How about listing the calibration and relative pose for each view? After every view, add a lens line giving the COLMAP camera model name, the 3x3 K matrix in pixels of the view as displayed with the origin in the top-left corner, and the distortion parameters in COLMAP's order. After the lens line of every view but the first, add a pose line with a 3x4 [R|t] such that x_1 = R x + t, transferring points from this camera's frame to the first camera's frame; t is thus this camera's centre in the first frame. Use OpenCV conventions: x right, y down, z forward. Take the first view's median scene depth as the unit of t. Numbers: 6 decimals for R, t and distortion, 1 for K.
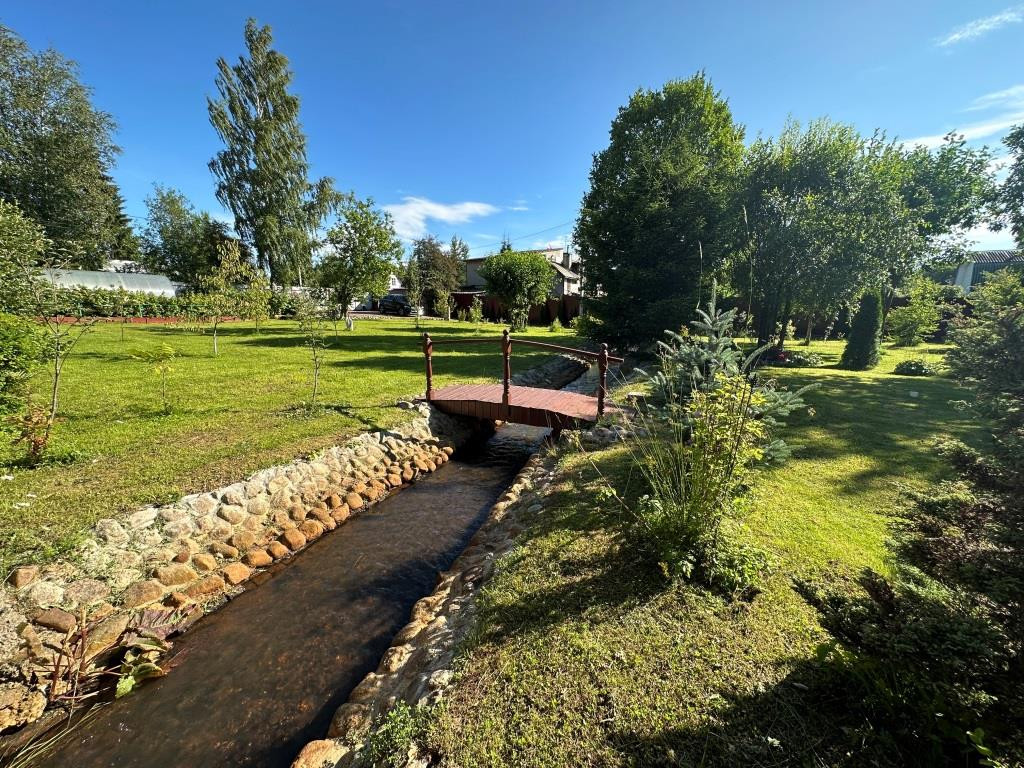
lens RADIAL K [[410.6, 0, 509.6], [0, 410.6, 383.9], [0, 0, 1]] dist [0.002894, 0.001081]
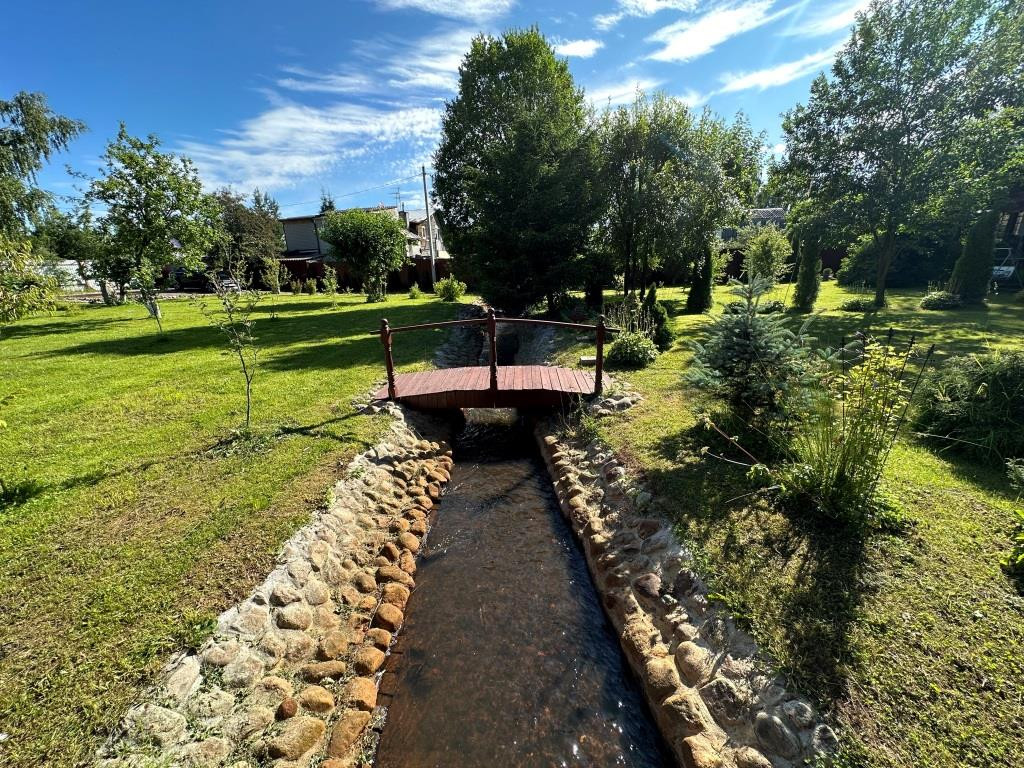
lens RADIAL K [[410.6, 0, 512.5], [0, 410.6, 383.3], [0, 0, 1]] dist [0.002894, 0.001081]
pose [[0.913008, -0.155155, 0.377284, -0.405230], [0.120674, 0.986178, 0.113535, -0.081022], [-0.389684, -0.058130, 0.919112, 0.179021]]
